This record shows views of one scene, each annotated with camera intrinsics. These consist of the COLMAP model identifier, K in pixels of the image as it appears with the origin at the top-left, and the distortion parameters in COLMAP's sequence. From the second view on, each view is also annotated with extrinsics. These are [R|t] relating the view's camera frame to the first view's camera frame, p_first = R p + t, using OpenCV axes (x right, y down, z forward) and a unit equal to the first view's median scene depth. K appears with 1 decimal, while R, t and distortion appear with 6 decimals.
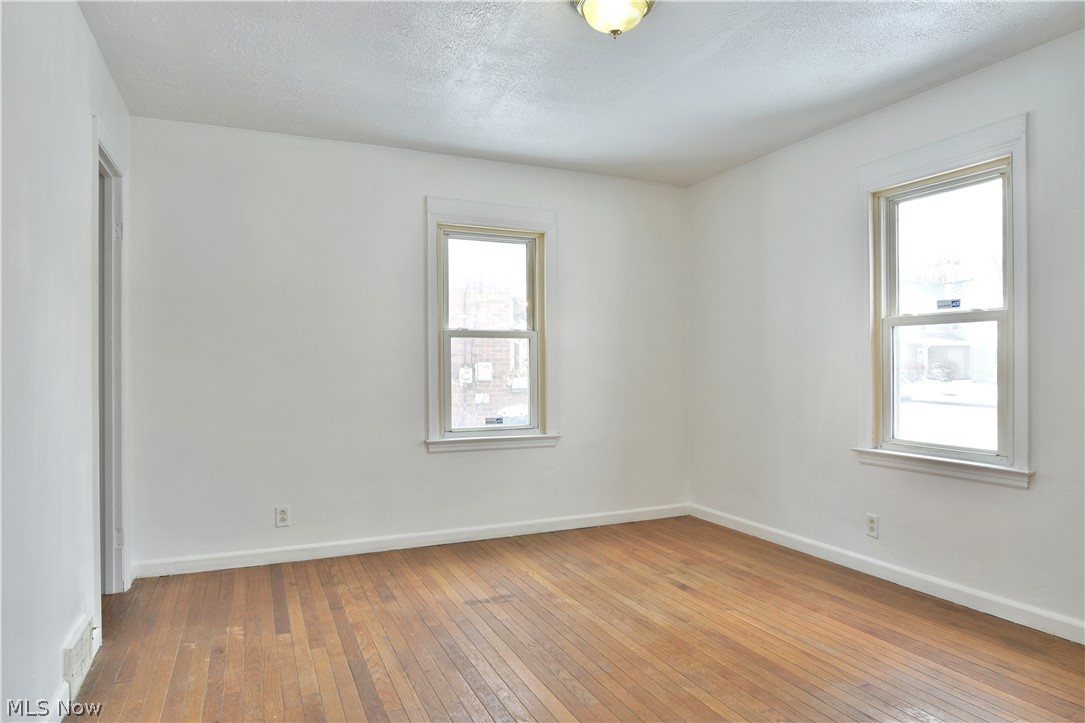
lens RADIAL K [[689.8, 0, 610.0], [0, 689.8, 363.8], [0, 0, 1]] dist [-0.013698, -0.002562]
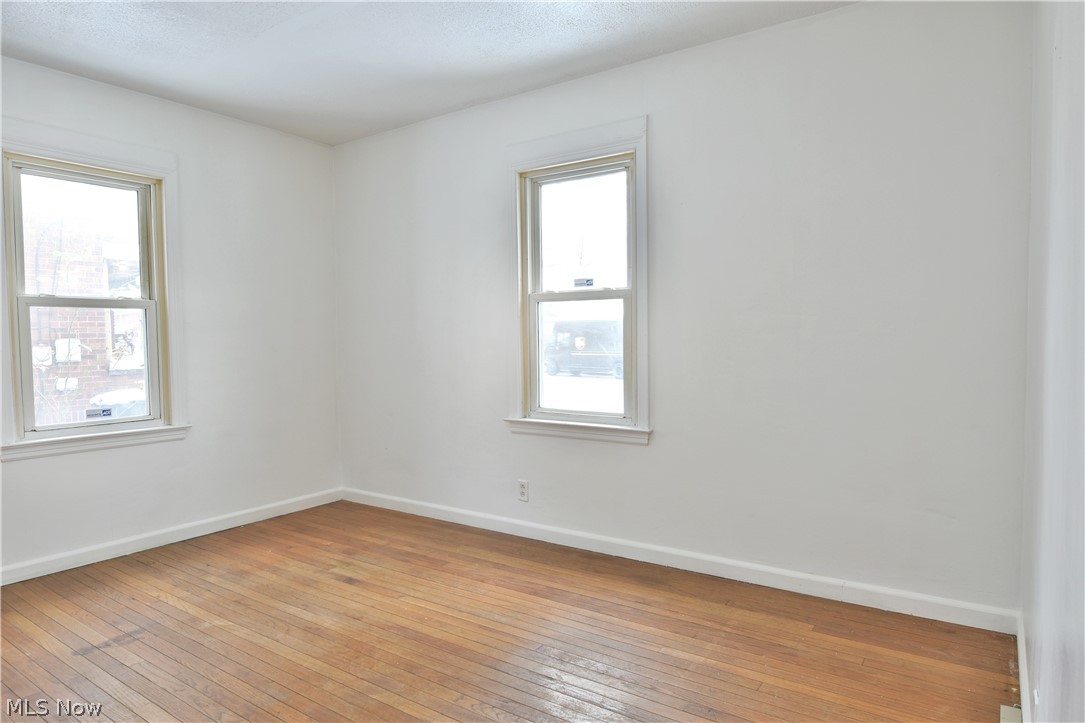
lens RADIAL K [[659.1, 0, 542.8], [0, 659.1, 365.2], [0, 0, 1]] dist [-0.013026, -0.004851]
pose [[0.890288, -0.025359, 0.454691, -0.055475], [0.006324, 0.999041, 0.043337, -0.001406], [-0.455353, -0.035707, 0.889594, 0.105018]]
